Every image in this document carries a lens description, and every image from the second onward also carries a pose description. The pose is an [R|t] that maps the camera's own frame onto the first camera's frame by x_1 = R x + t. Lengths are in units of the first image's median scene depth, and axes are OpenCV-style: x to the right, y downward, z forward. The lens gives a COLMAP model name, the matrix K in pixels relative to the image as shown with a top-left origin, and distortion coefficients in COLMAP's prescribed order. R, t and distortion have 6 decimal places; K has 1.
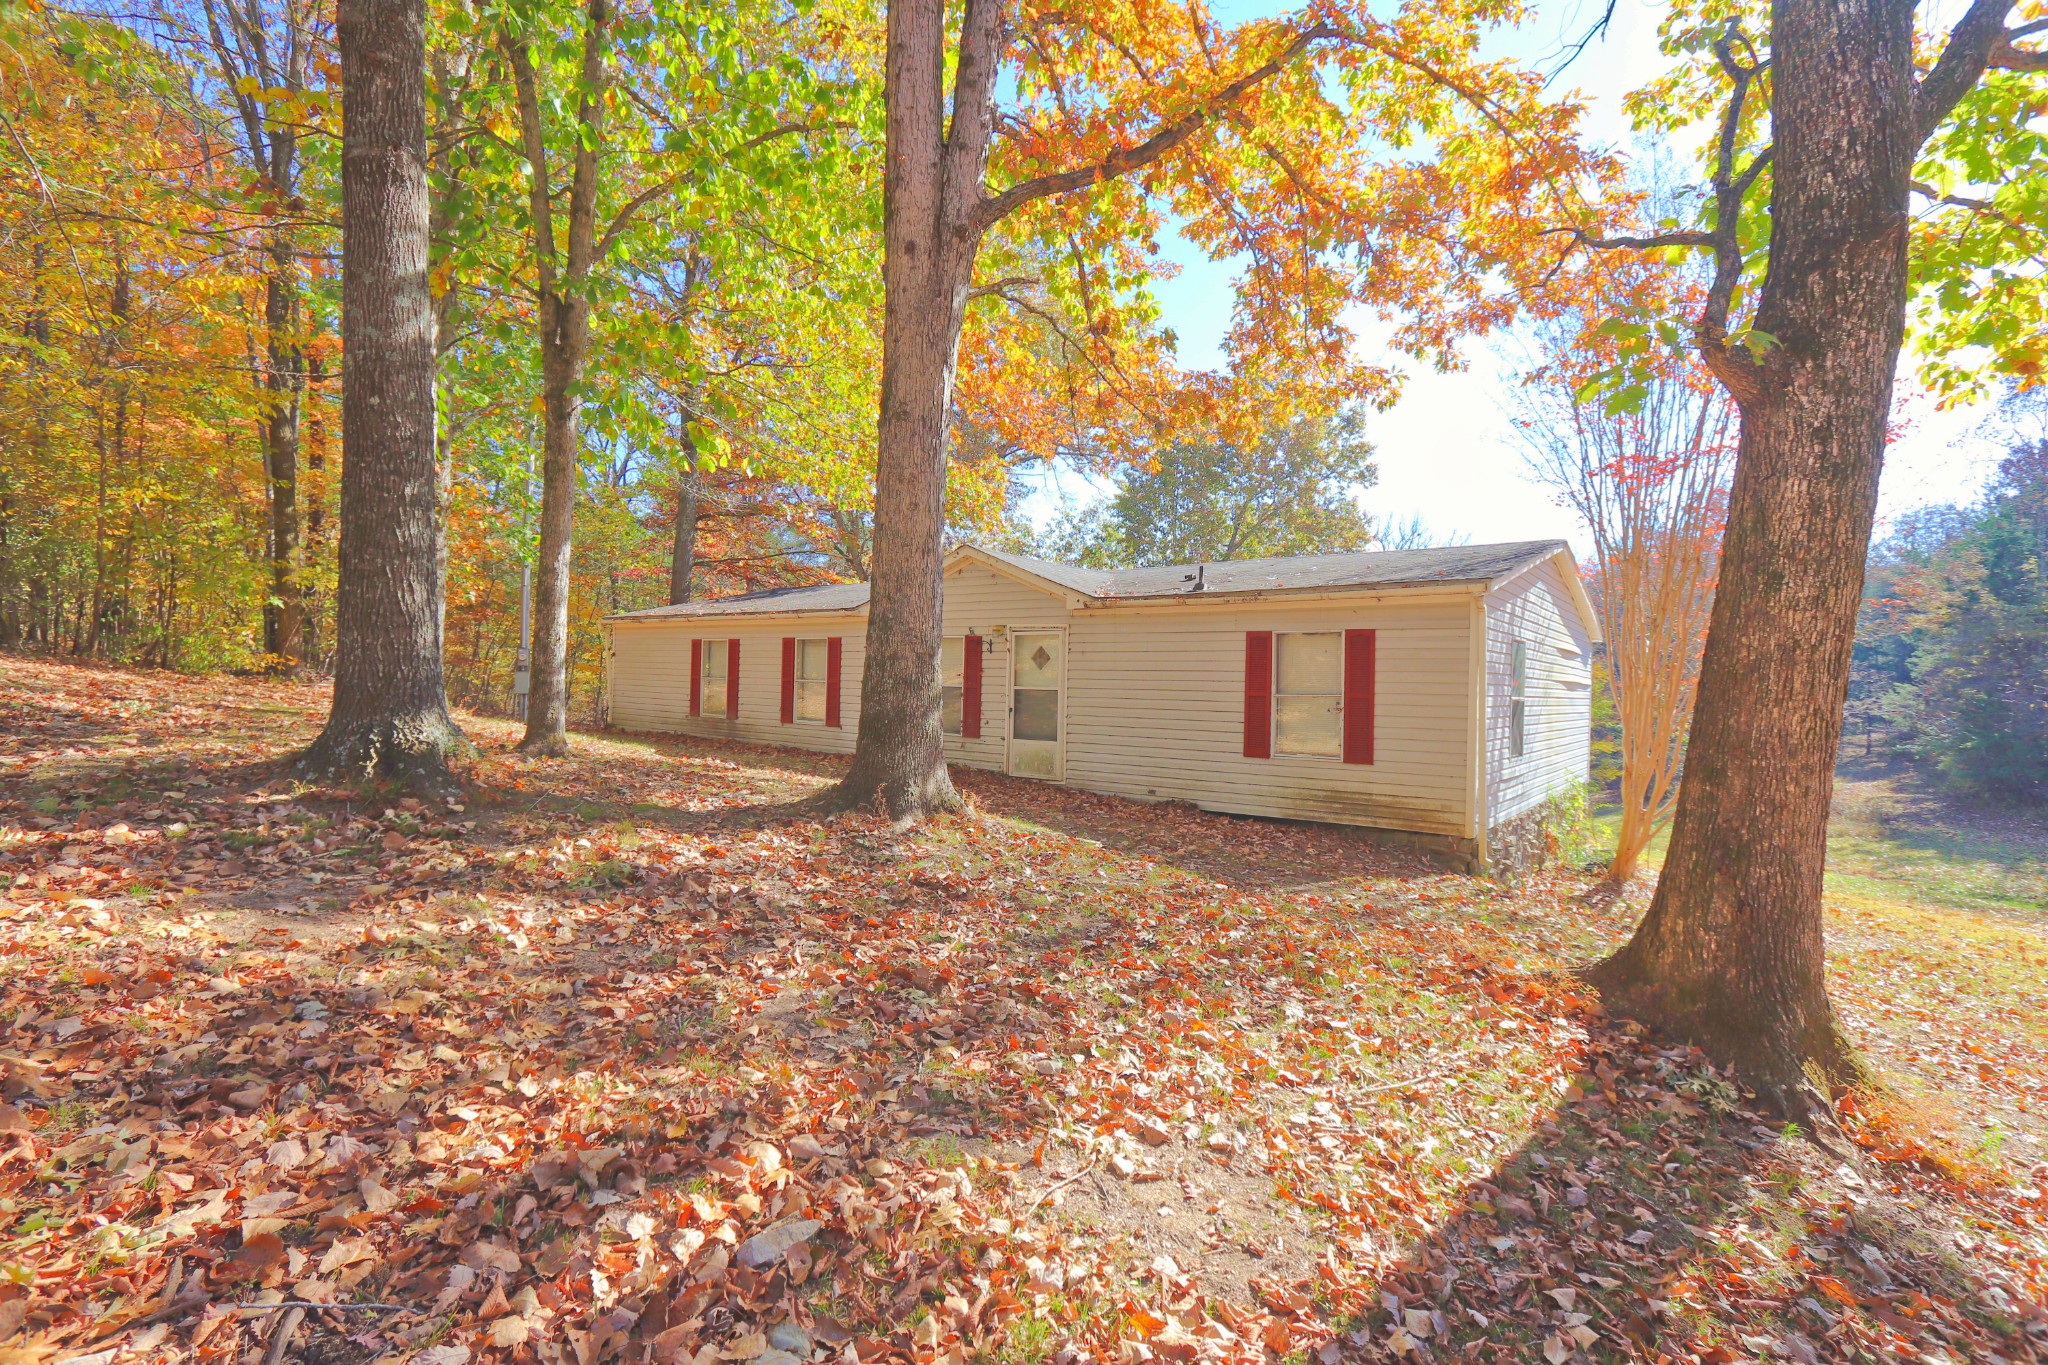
lens RADIAL K [[966.5, 0, 1027.2], [0, 966.5, 679.0], [0, 0, 1]] dist [-0.022389, 0.000594]
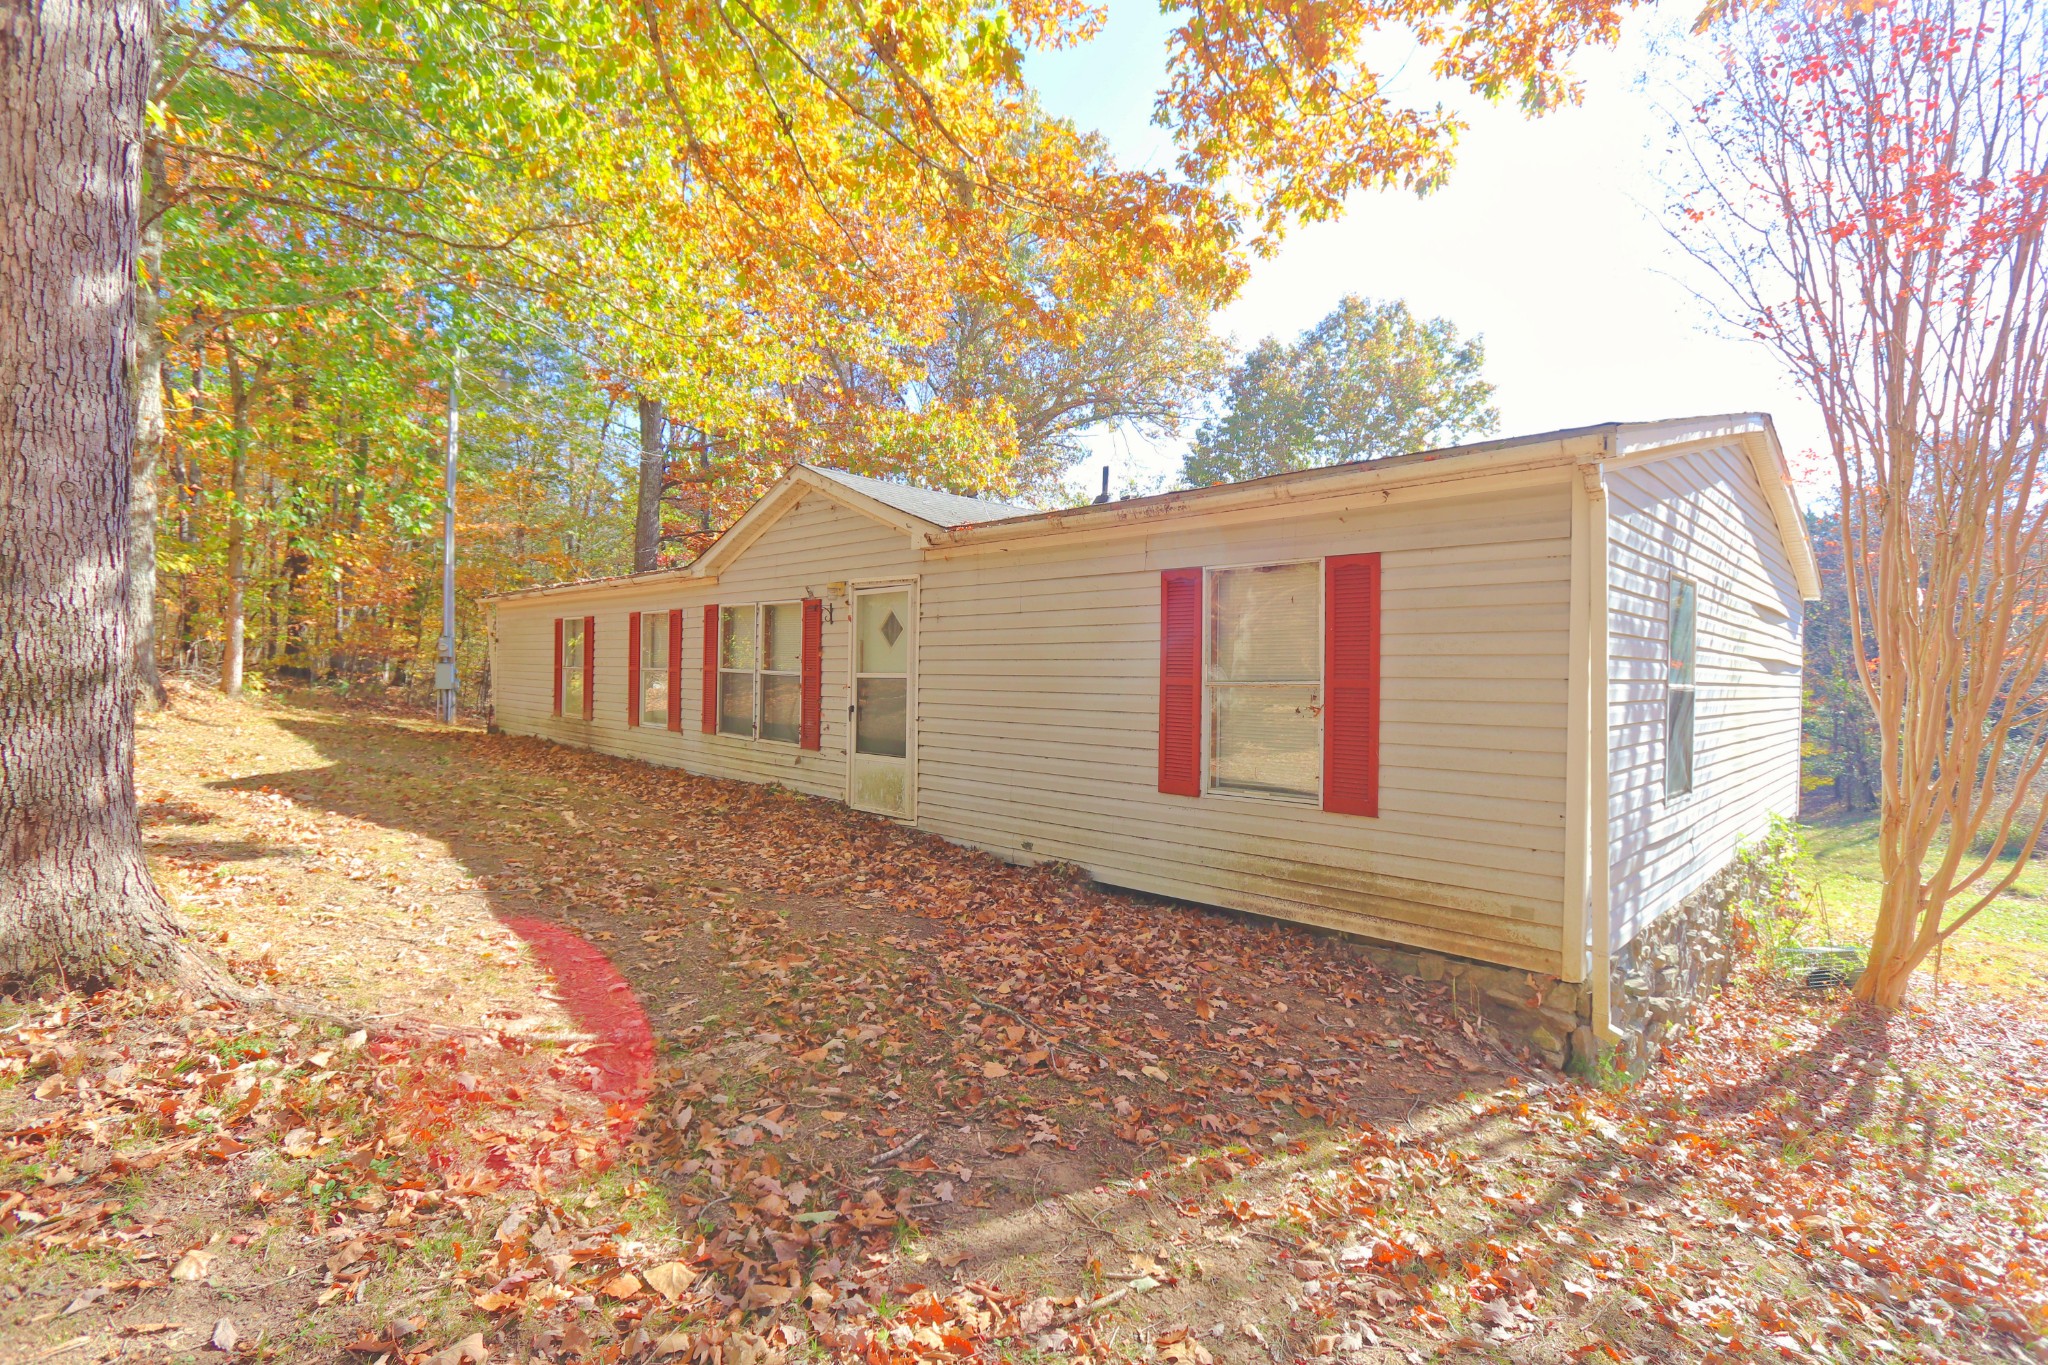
lens RADIAL K [[966.5, 0, 1014.5], [0, 966.5, 678.6], [0, 0, 1]] dist [-0.022389, 0.000594]
pose [[0.990421, -0.007412, -0.137878, 0.201767], [0.008477, 0.999939, 0.007137, 0.008218], [0.137817, -0.008238, 0.990423, 0.393333]]
